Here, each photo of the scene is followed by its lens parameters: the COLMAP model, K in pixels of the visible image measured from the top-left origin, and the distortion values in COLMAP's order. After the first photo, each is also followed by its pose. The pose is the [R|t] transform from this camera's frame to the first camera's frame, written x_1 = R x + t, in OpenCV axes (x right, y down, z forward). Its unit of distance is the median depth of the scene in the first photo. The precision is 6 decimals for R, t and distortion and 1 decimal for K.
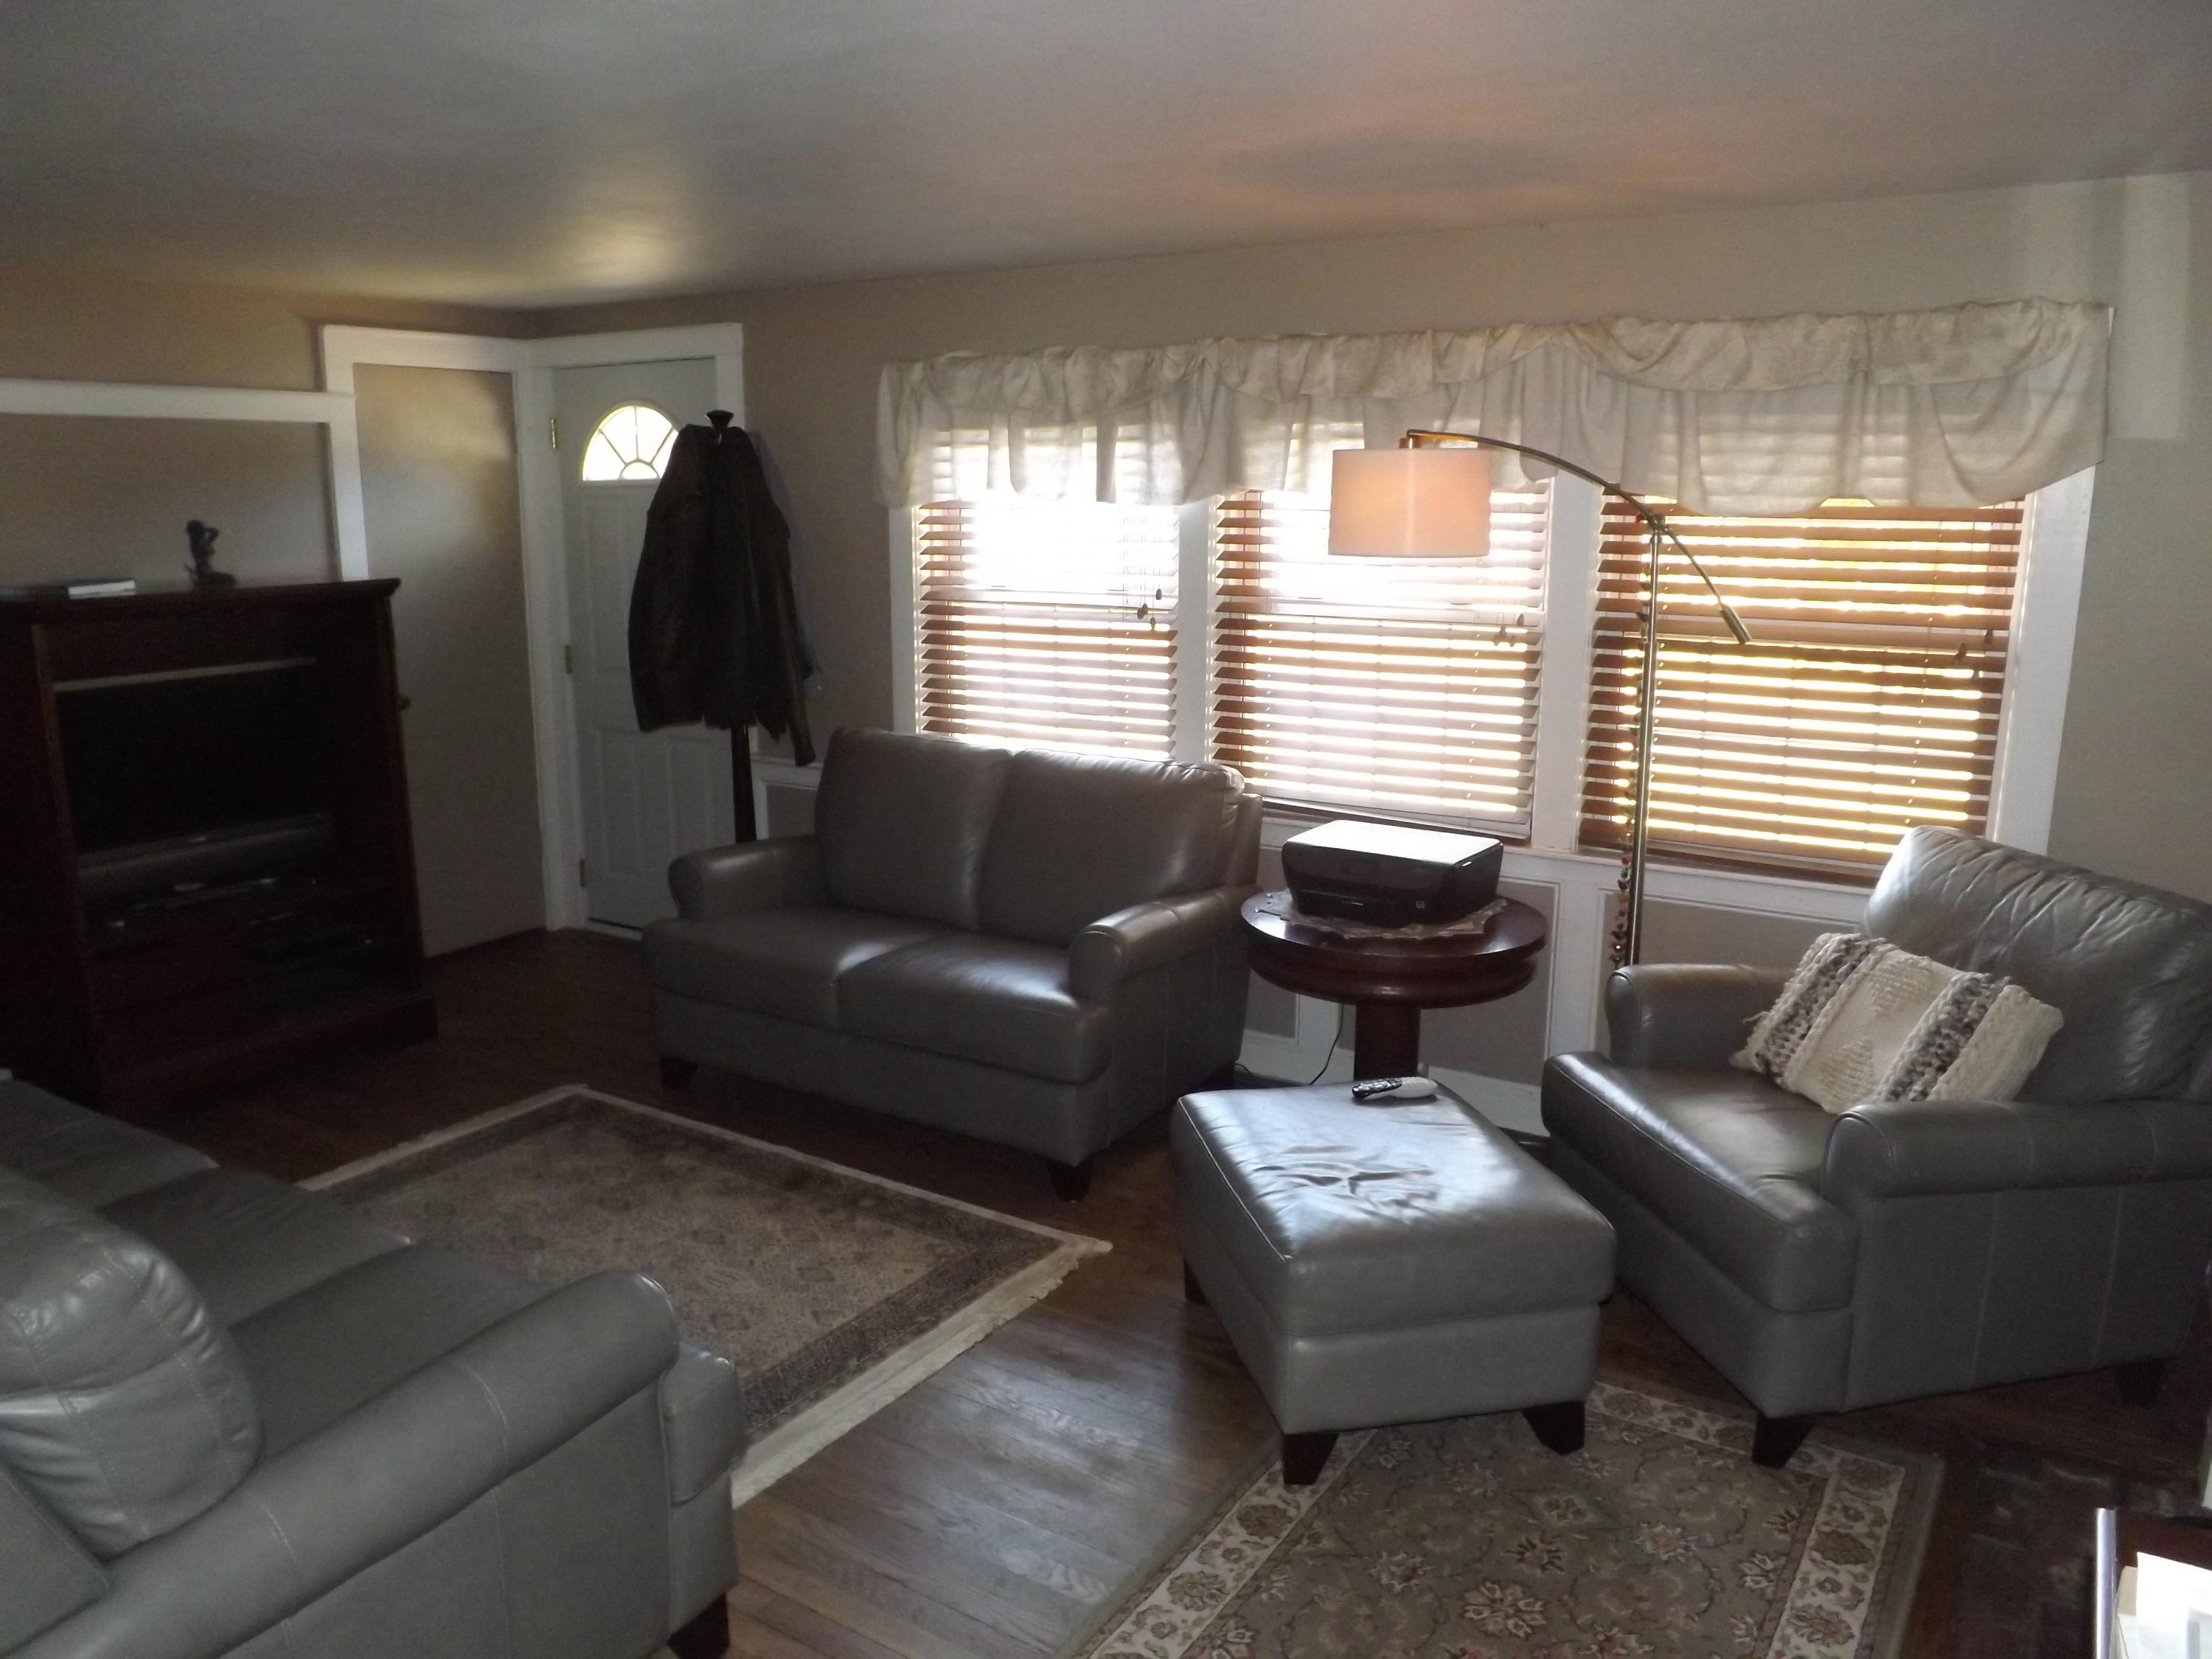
lens RADIAL K [[1613.6, 0, 1106.8], [0, 1613.6, 841.5], [0, 0, 1]] dist [-0.042031, 0.002892]
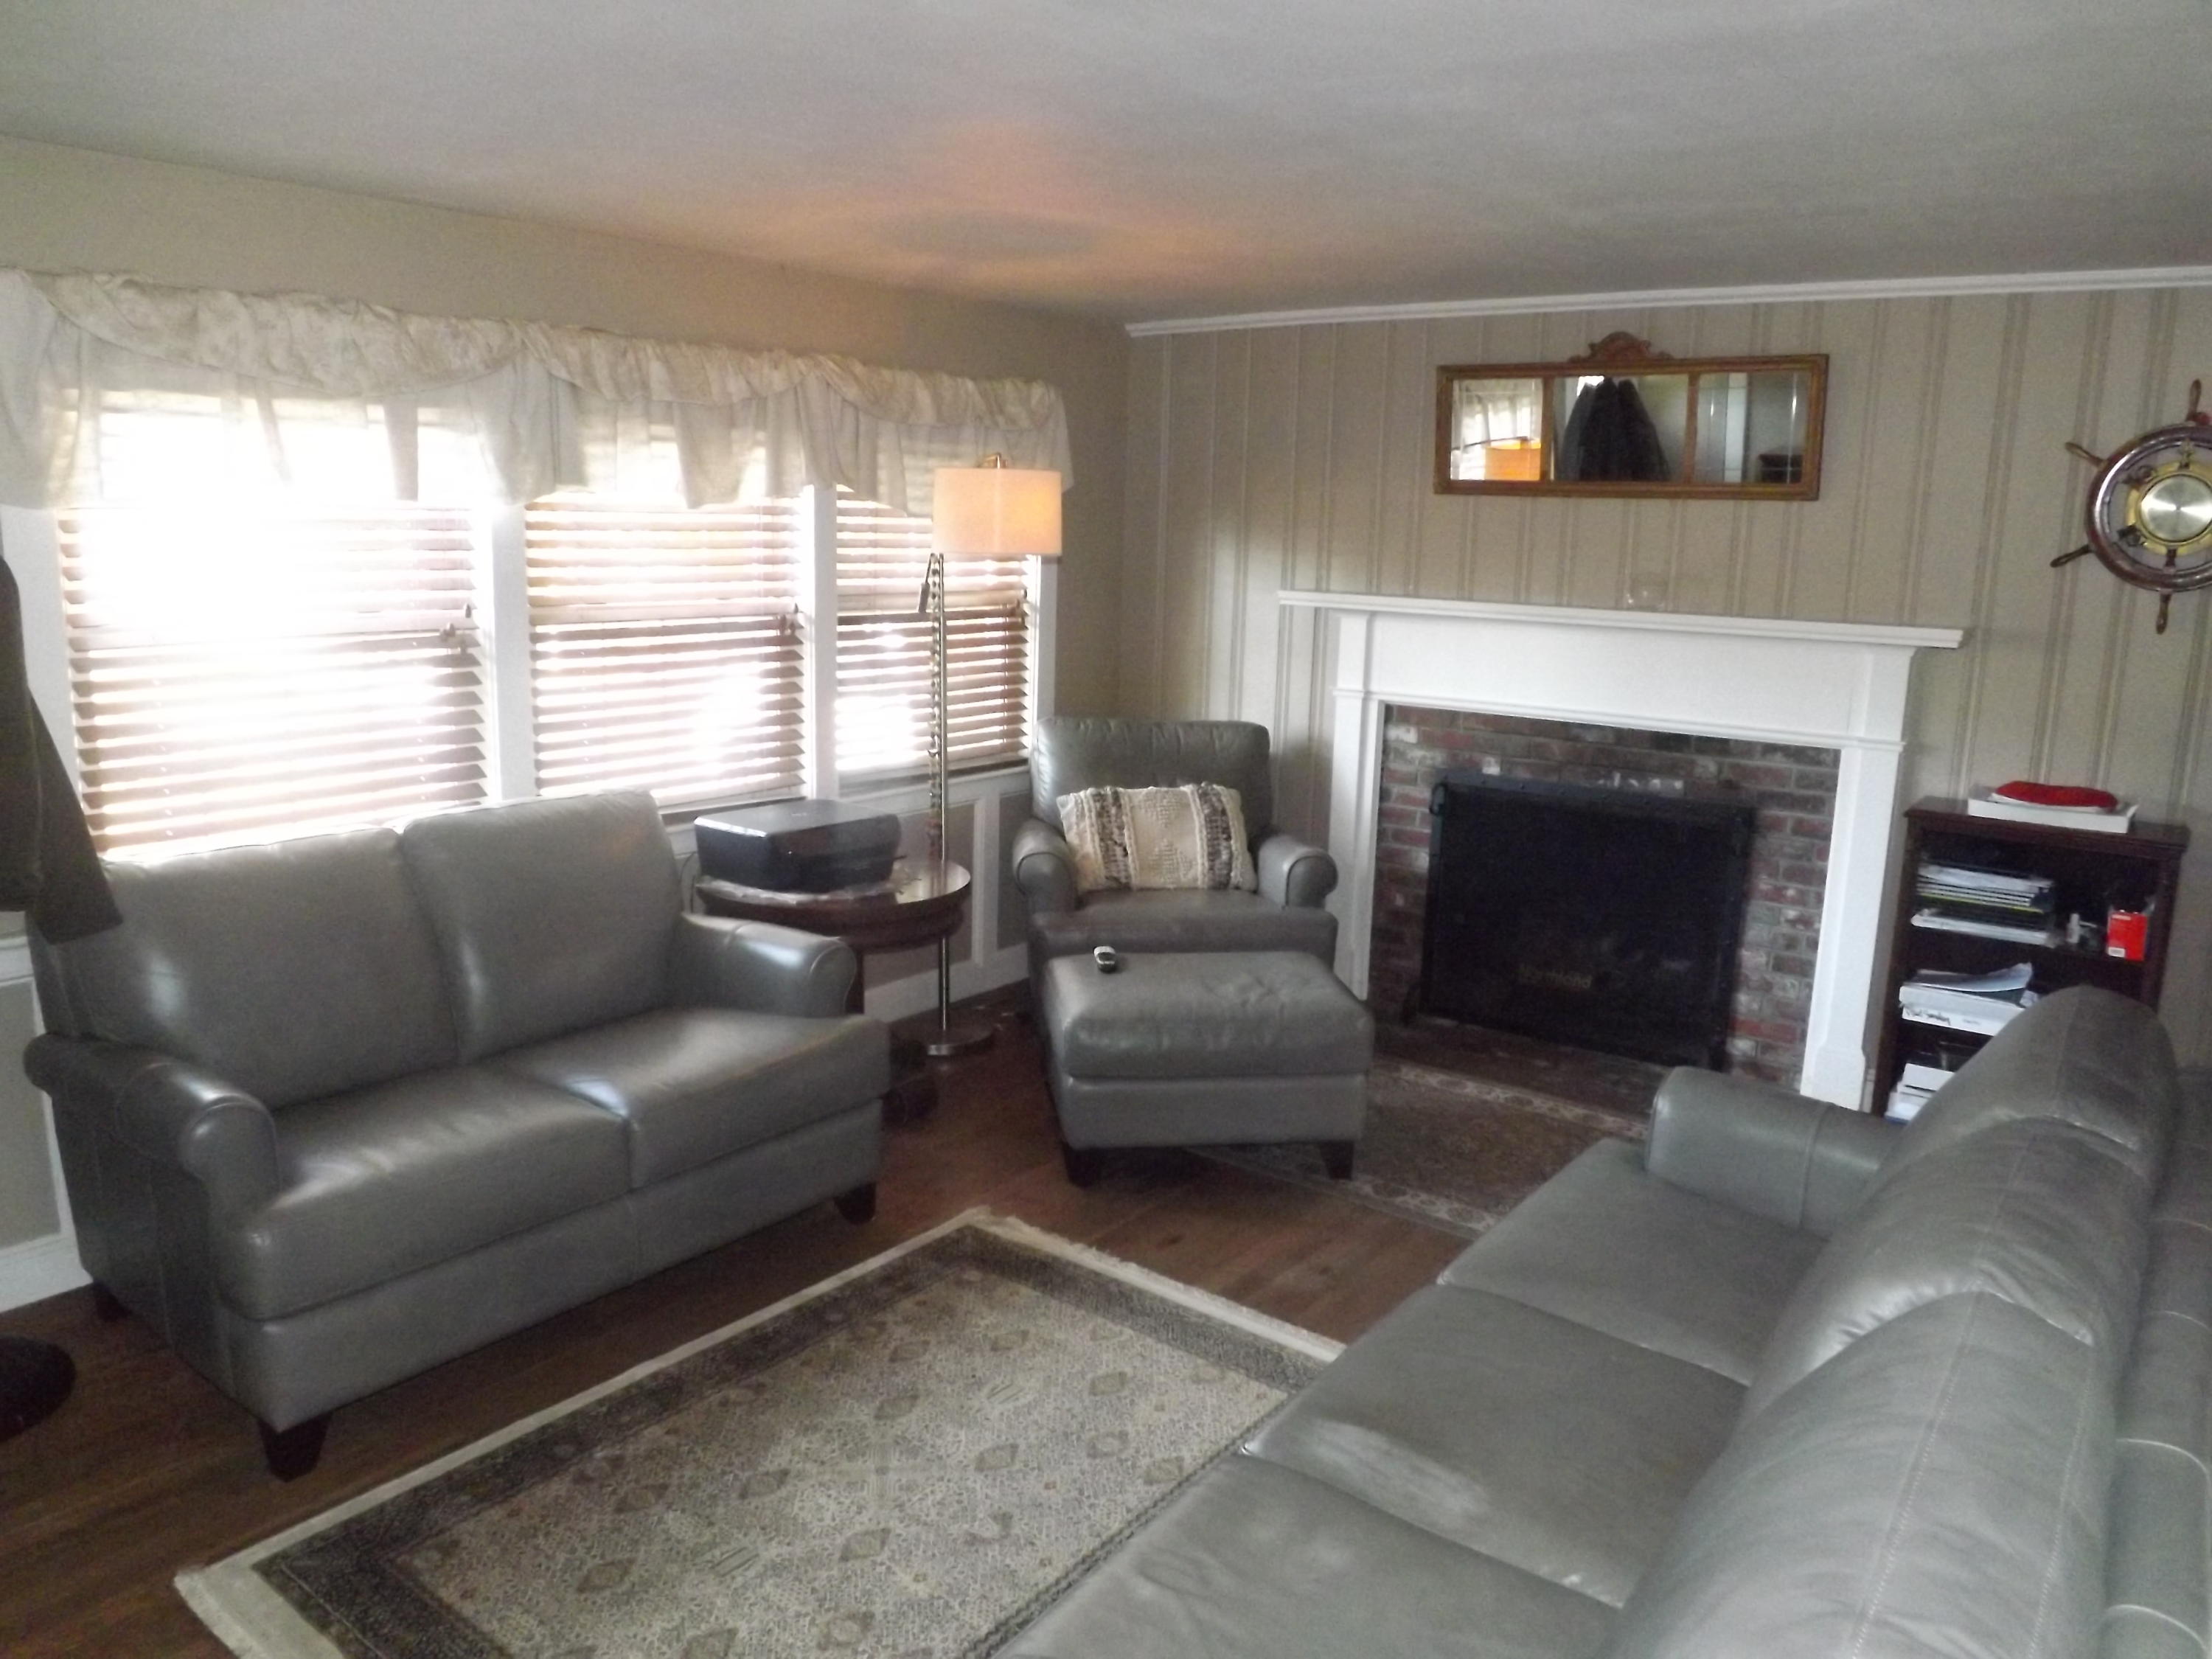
lens RADIAL K [[1613.6, 0, 1092.8], [0, 1613.6, 817.7], [0, 0, 1]] dist [-0.042031, 0.002892]
pose [[0.081254, -0.181797, 0.979973, -0.849713], [0.182556, 0.969306, 0.164682, -0.137570], [-0.979832, 0.165519, 0.111948, 0.657660]]
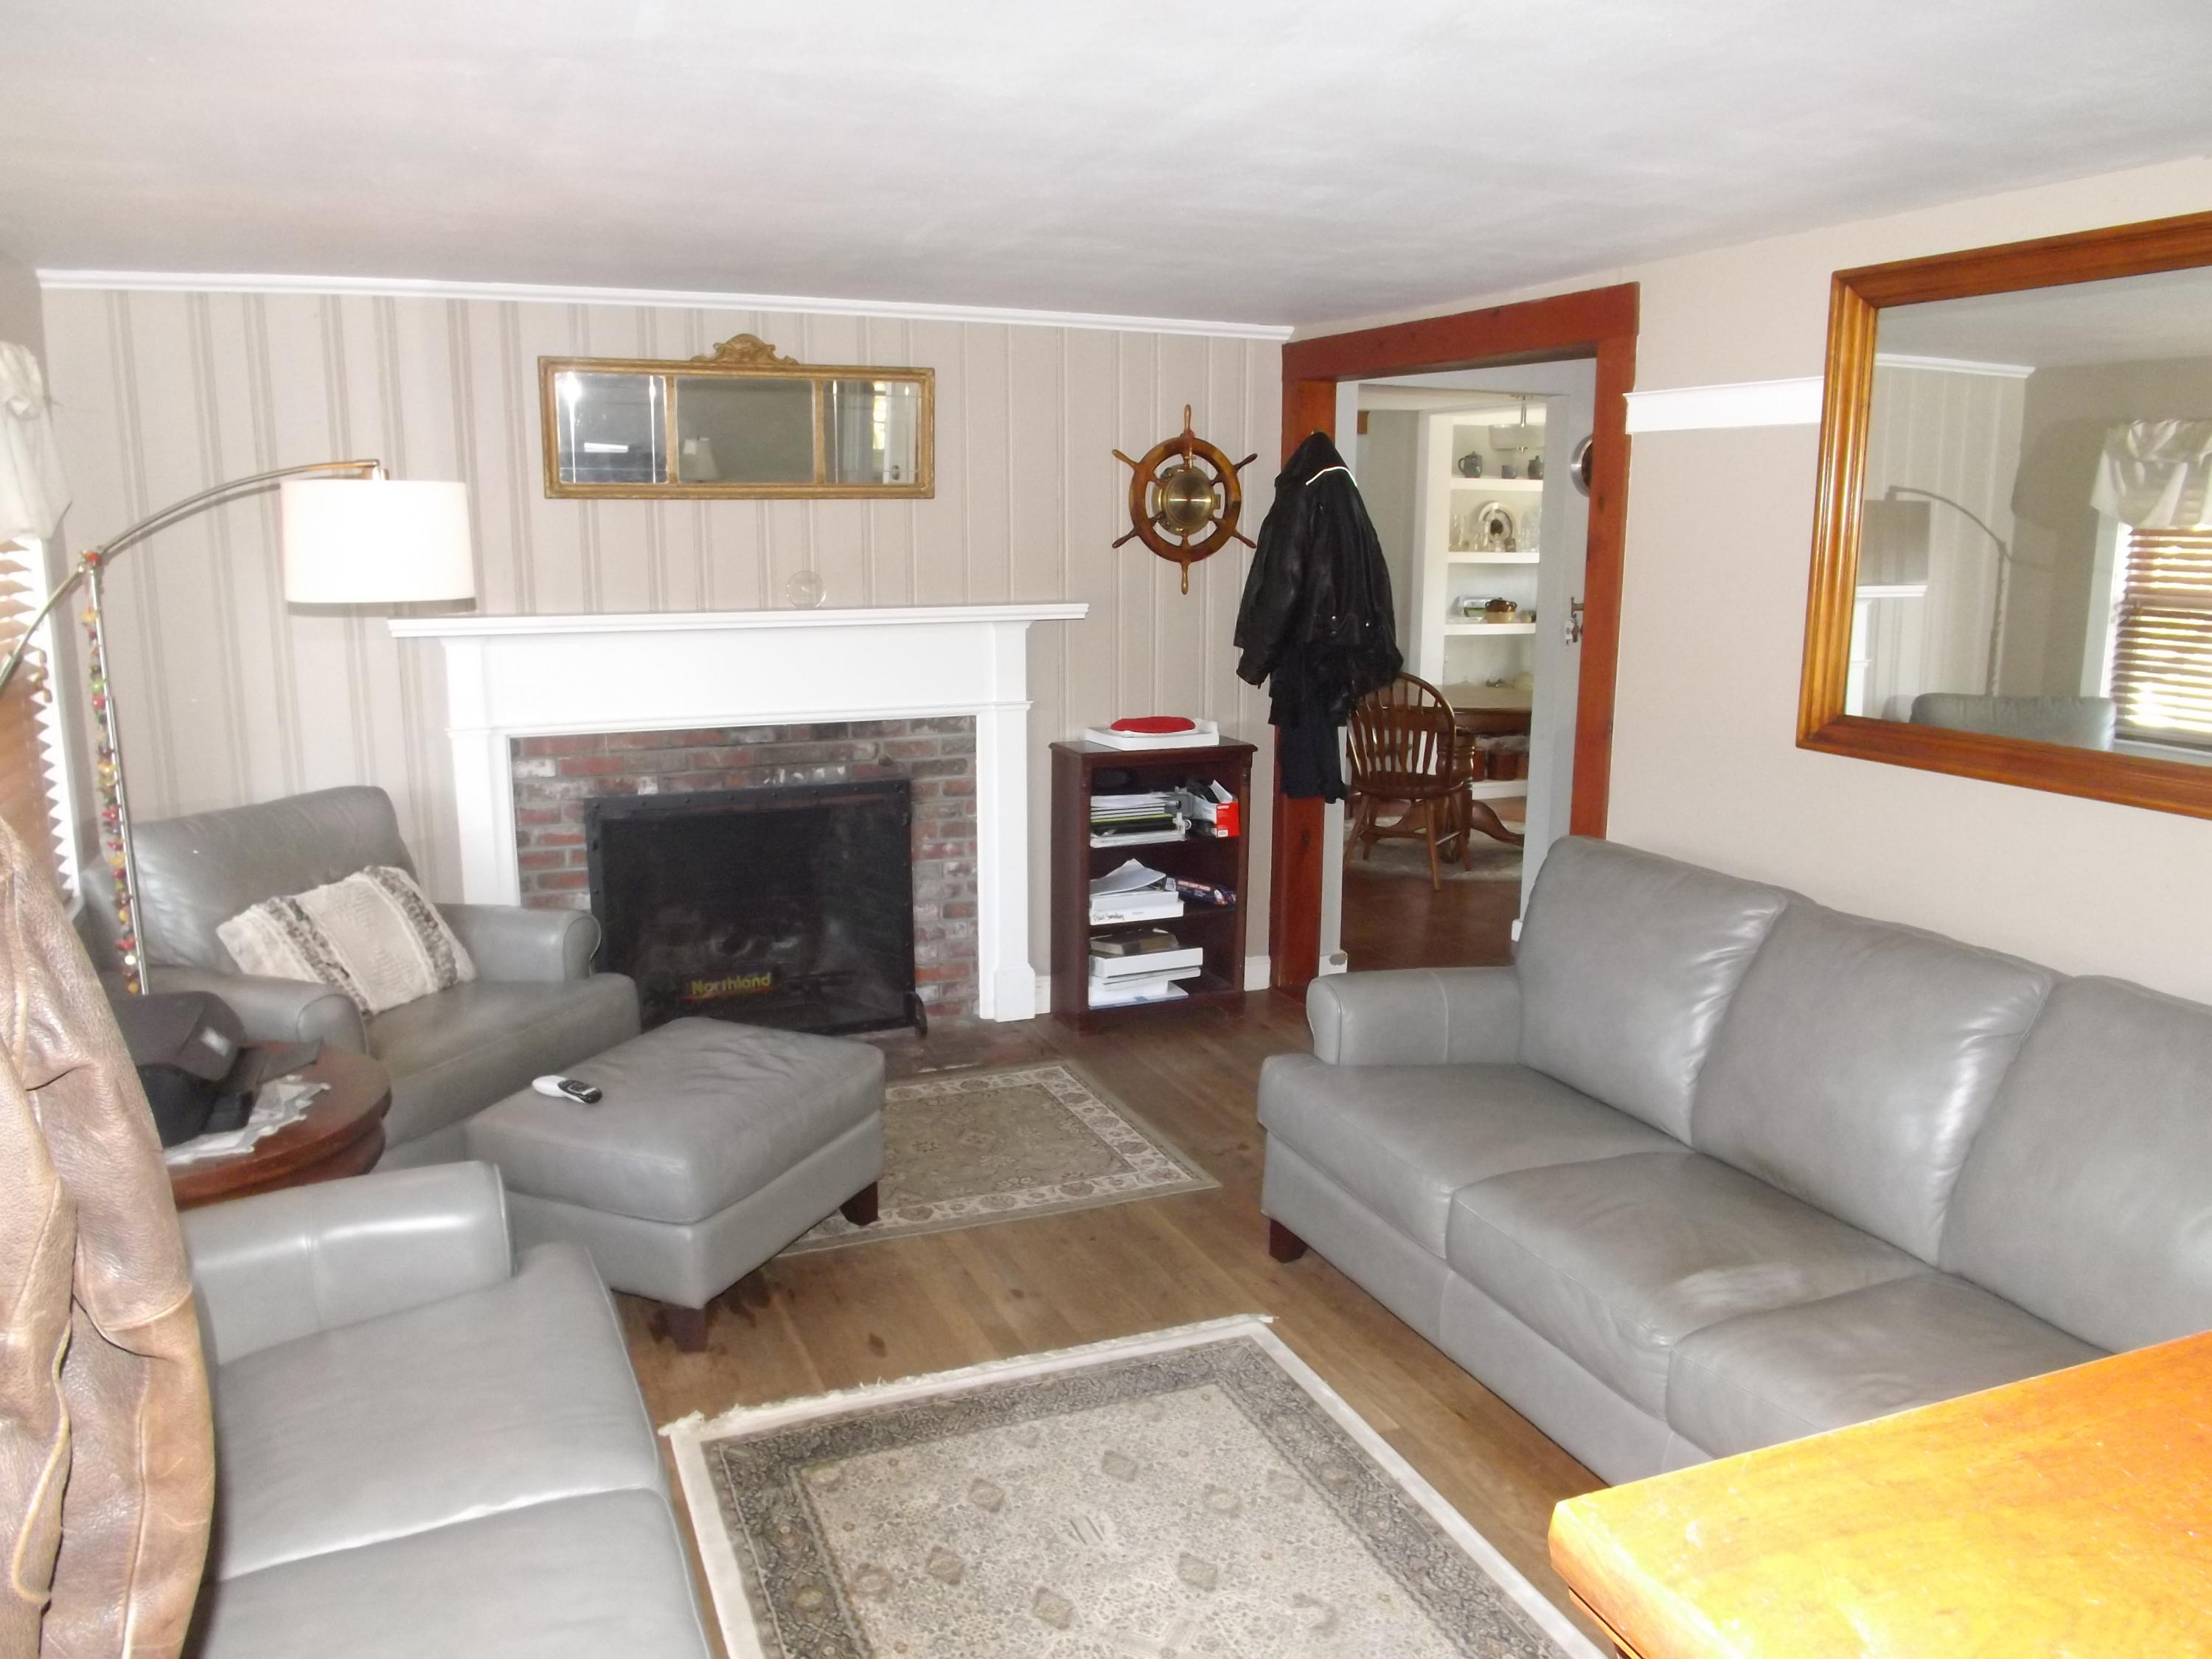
lens RADIAL K [[1613.6, 0, 1091.2], [0, 1613.6, 823.1], [0, 0, 1]] dist [-0.042031, 0.002892]
pose [[-0.819069, -0.108446, 0.563352, -0.525153], [0.117796, 0.929258, 0.350149, -0.264283], [-0.561471, 0.353156, -0.748352, 1.201150]]
